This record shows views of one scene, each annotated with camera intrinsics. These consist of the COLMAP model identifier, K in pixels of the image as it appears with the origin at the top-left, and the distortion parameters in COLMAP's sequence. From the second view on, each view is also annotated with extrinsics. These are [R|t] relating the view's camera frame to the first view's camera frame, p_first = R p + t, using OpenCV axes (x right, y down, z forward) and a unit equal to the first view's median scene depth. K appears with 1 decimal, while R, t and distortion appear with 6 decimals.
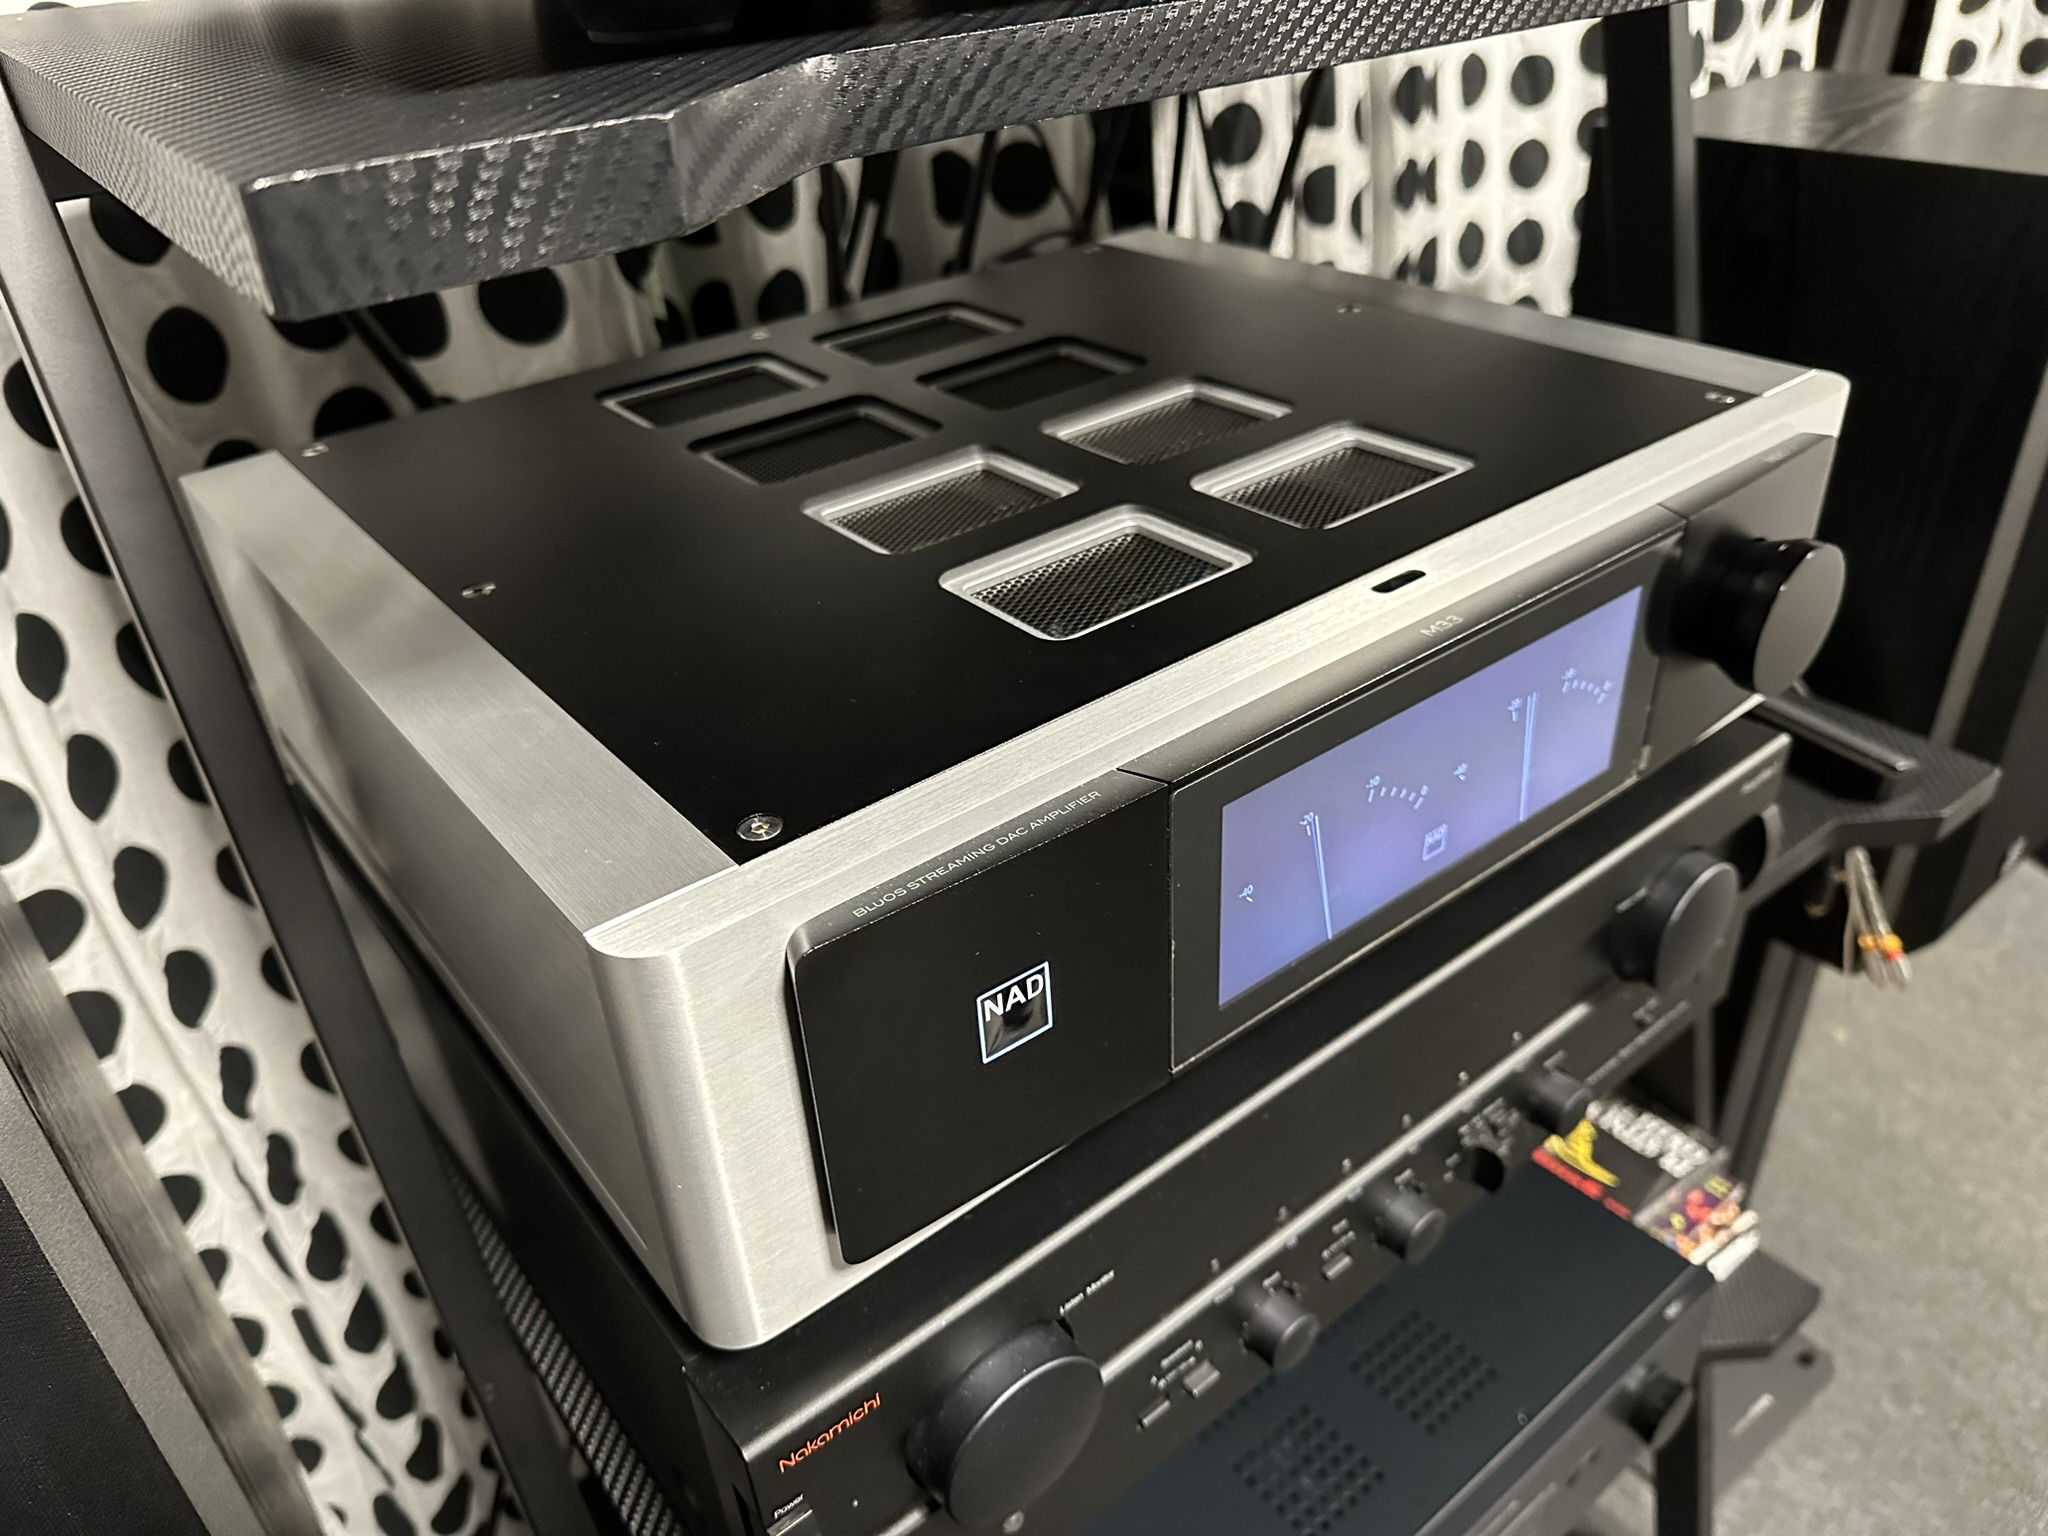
lens RADIAL K [[1442.3, 0, 1024.0], [0, 1442.3, 768.0], [0, 0, 1]] dist [-0.013597, -0.009136]
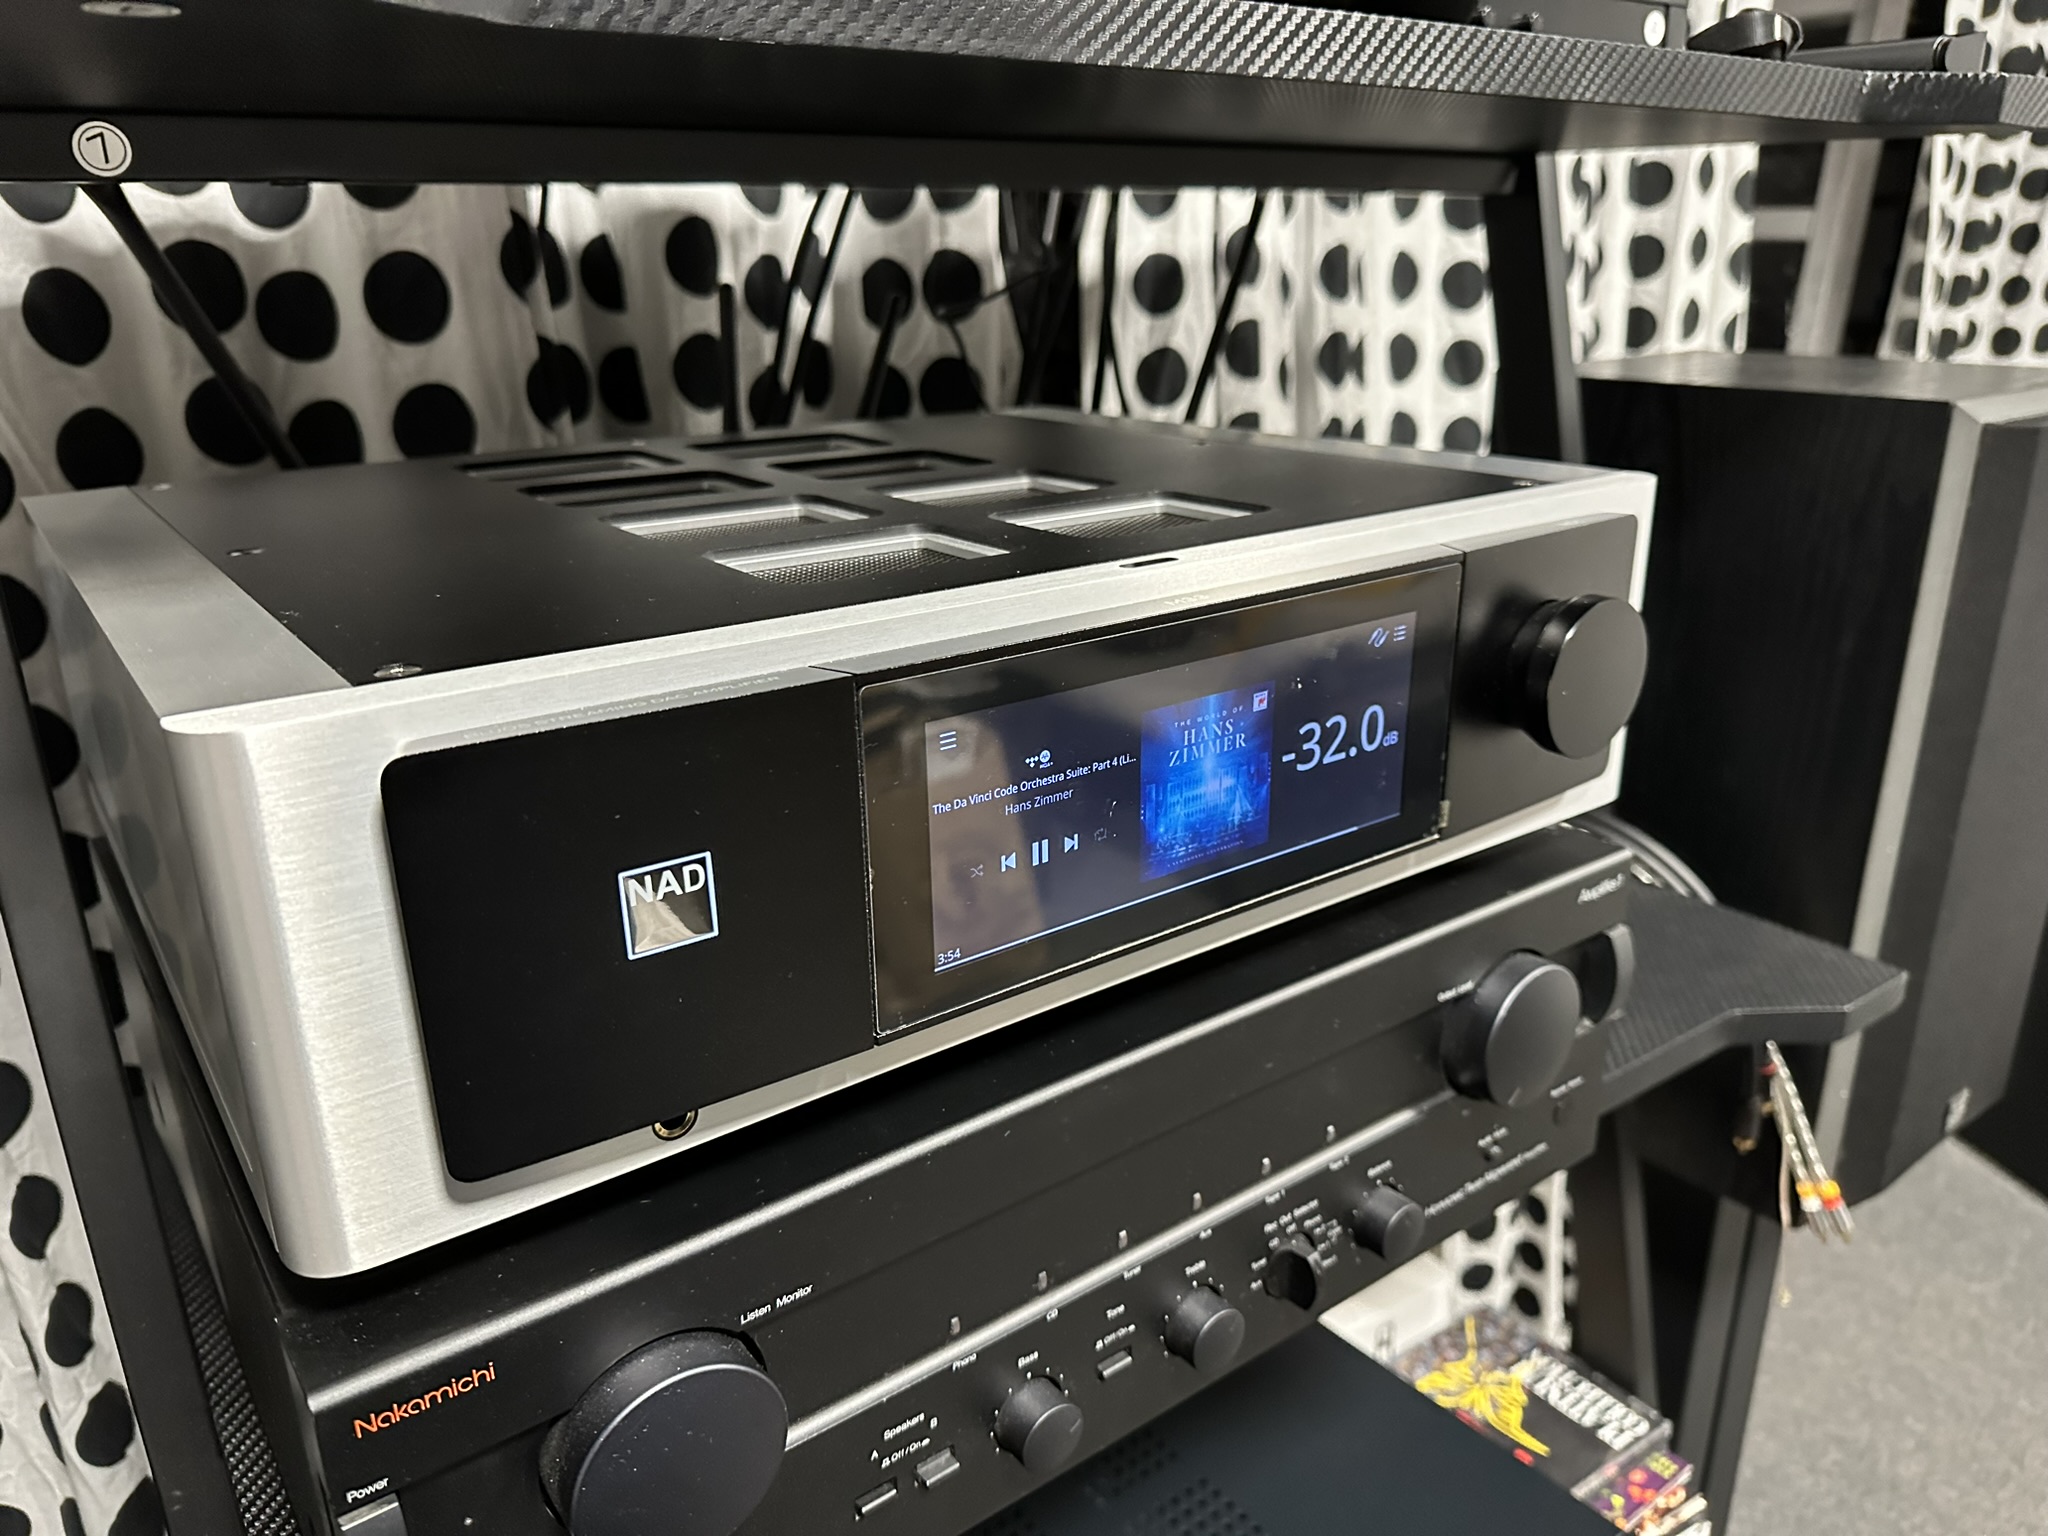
lens RADIAL K [[1442.3, 0, 1024.0], [0, 1442.3, 768.0], [0, 0, 1]] dist [-0.013597, -0.009136]
pose [[0.998807, 0.048255, -0.007449, 0.137269], [-0.048712, 0.974323, -0.219823, 0.168782], [-0.003350, 0.219924, 0.975511, 0.044663]]
